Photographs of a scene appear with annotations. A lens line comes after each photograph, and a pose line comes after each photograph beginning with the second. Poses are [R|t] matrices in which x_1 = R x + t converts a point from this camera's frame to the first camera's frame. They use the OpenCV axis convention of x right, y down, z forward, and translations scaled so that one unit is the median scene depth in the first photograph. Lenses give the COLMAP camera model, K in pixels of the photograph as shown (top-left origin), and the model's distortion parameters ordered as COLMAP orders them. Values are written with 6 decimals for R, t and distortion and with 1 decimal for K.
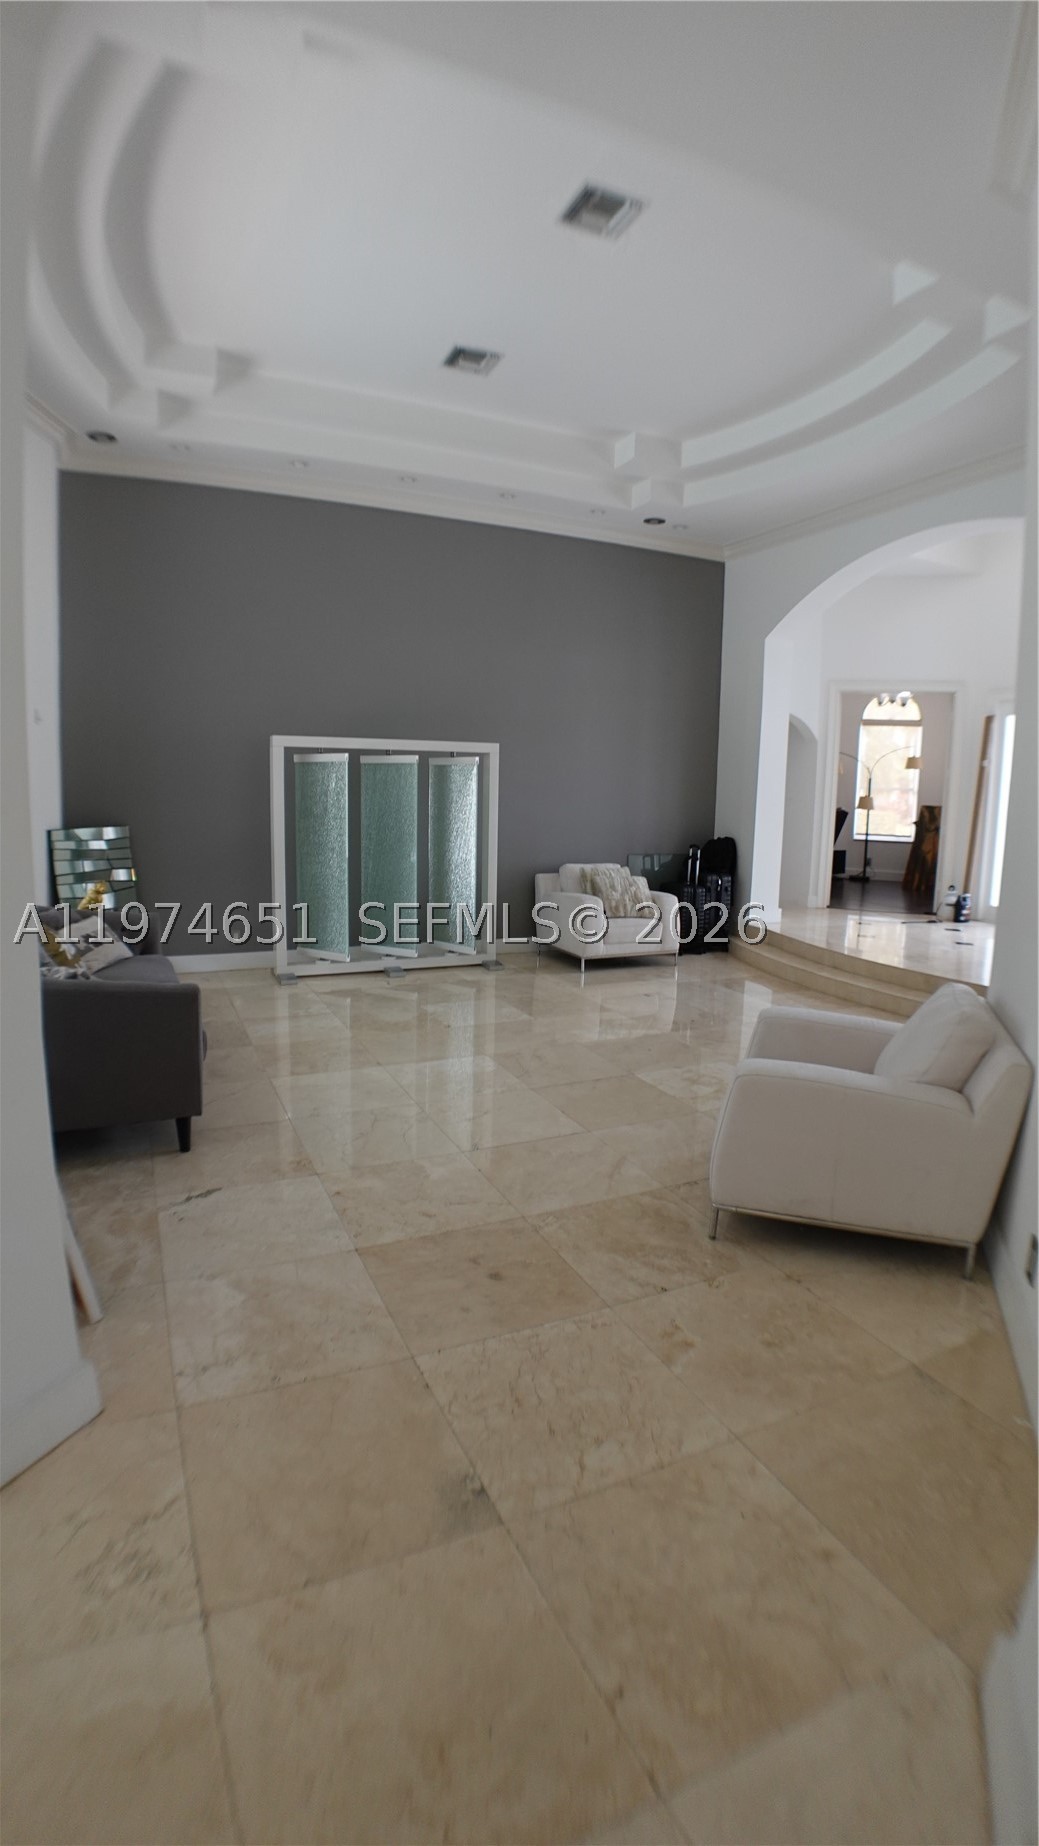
lens RADIAL K [[889.9, 0, 525.3], [0, 889.9, 924.8], [0, 0, 1]] dist [-0.121474, 0.015198]
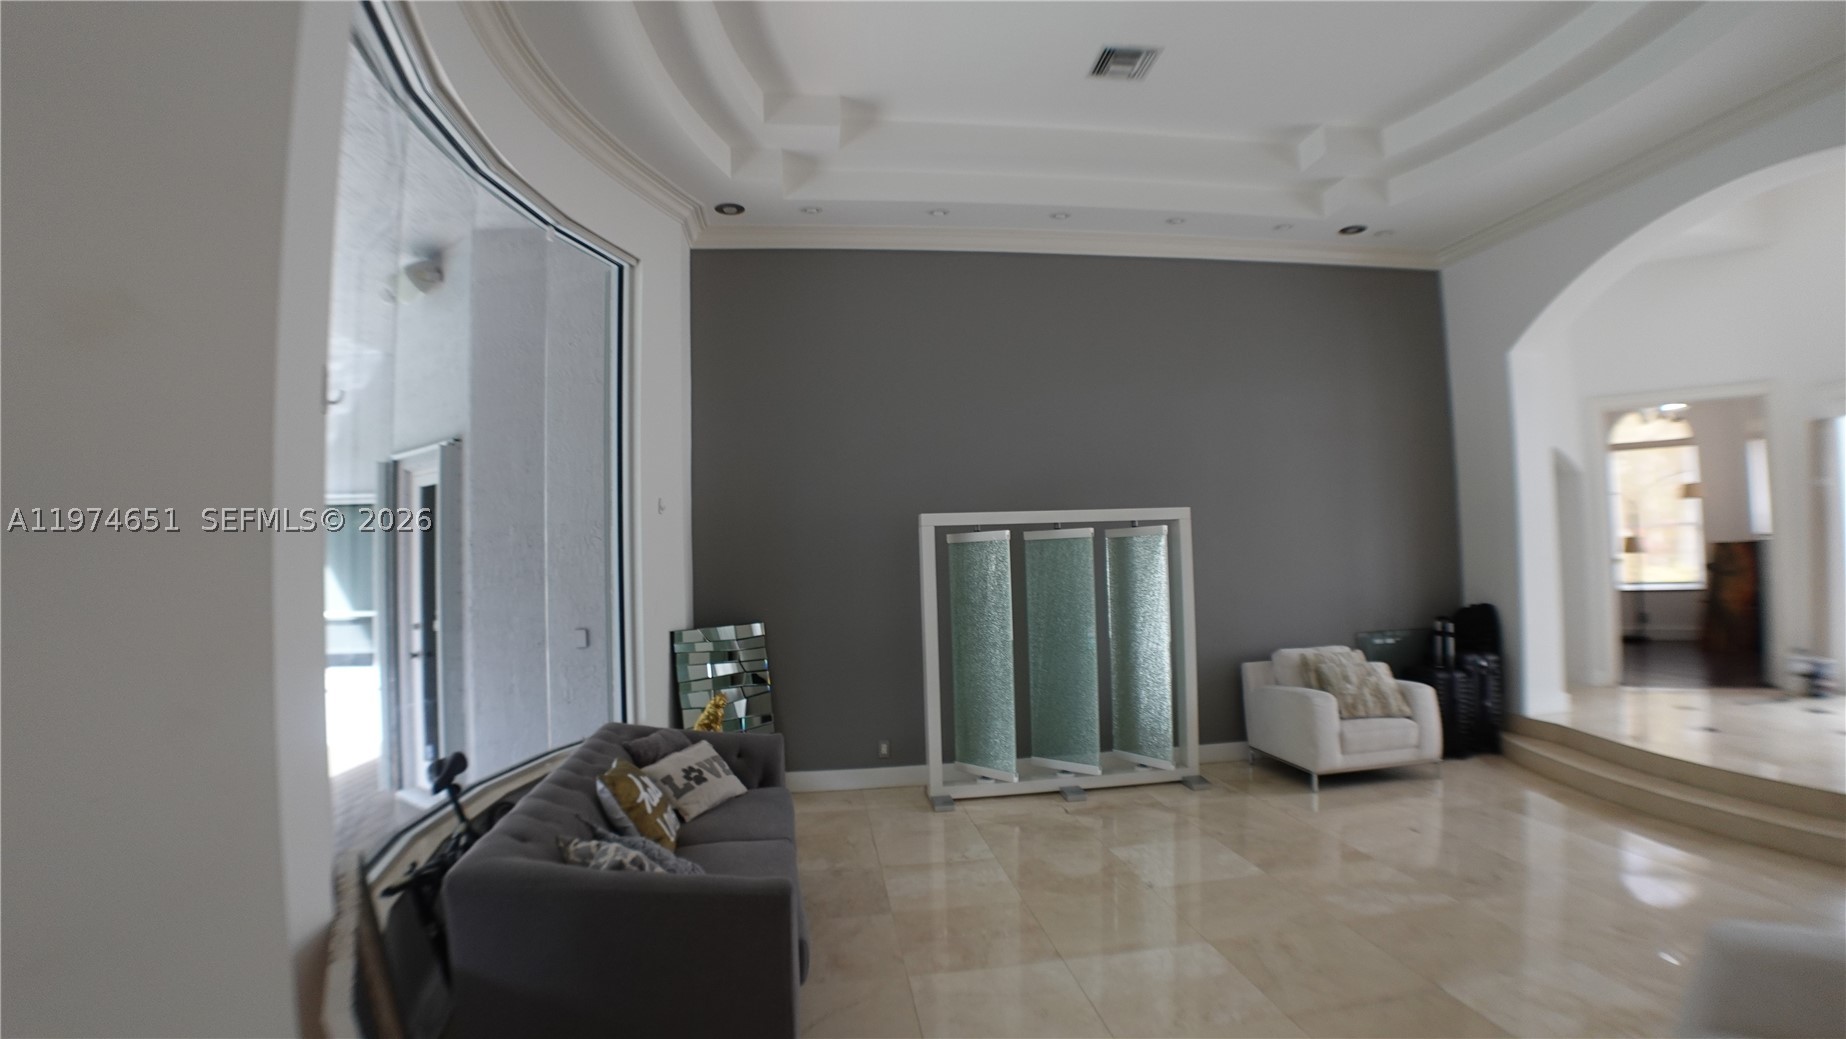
lens RADIAL K [[889.9, 0, 922.3], [0, 889.9, 521.4], [0, 0, 1]] dist [-0.121474, 0.015198]
pose [[0.953996, -0.064896, -0.292711, -0.029354], [0.007551, 0.981184, -0.192926, -0.037983], [0.299724, 0.181840, 0.936536, 0.172154]]
